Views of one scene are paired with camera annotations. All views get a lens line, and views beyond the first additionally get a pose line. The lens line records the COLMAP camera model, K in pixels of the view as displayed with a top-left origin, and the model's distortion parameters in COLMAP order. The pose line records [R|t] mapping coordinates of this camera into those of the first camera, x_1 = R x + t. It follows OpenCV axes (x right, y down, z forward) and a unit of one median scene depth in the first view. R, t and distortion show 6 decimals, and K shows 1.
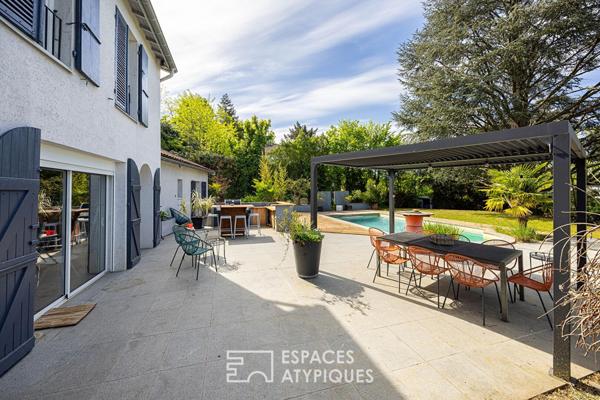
lens RADIAL K [[230.6, 0, 288.7], [0, 230.6, 186.1], [0, 0, 1]] dist [-0.002864, -0.000621]
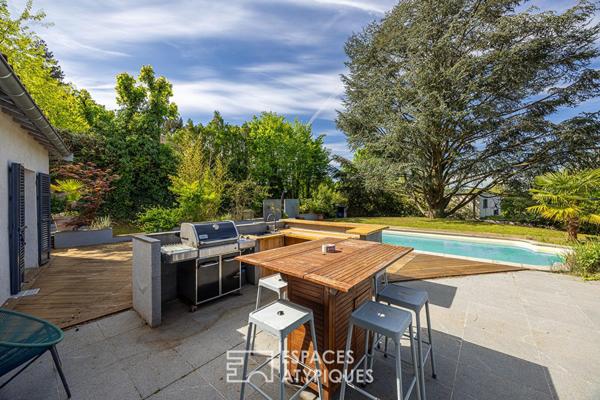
lens RADIAL K [[230.6, 0, 300.0], [0, 230.6, 202.1], [0, 0, 1]] dist [-0.002864, -0.000621]
pose [[0.825996, -0.008867, 0.563606, -0.179490], [-0.007874, 0.999597, 0.027265, 0.010051], [-0.563621, -0.026959, 0.825593, 0.361400]]
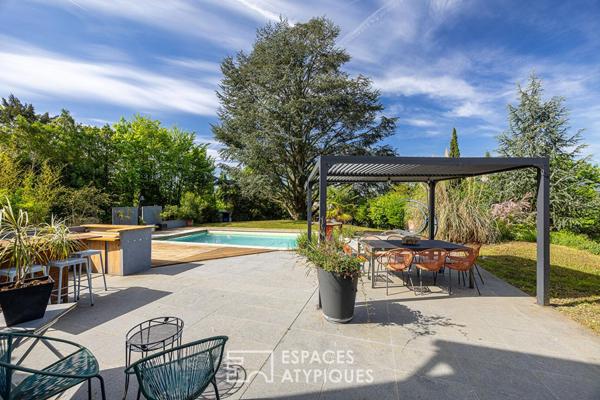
lens RADIAL K [[230.6, 0, 299.3], [0, 230.6, 199.8], [0, 0, 1]] dist [-0.002864, -0.000621]
pose [[0.569088, 0.007768, 0.822240, -0.130241], [-0.002306, 0.999967, -0.007851, 0.005078], [-0.822273, 0.002572, 0.569087, 0.152474]]
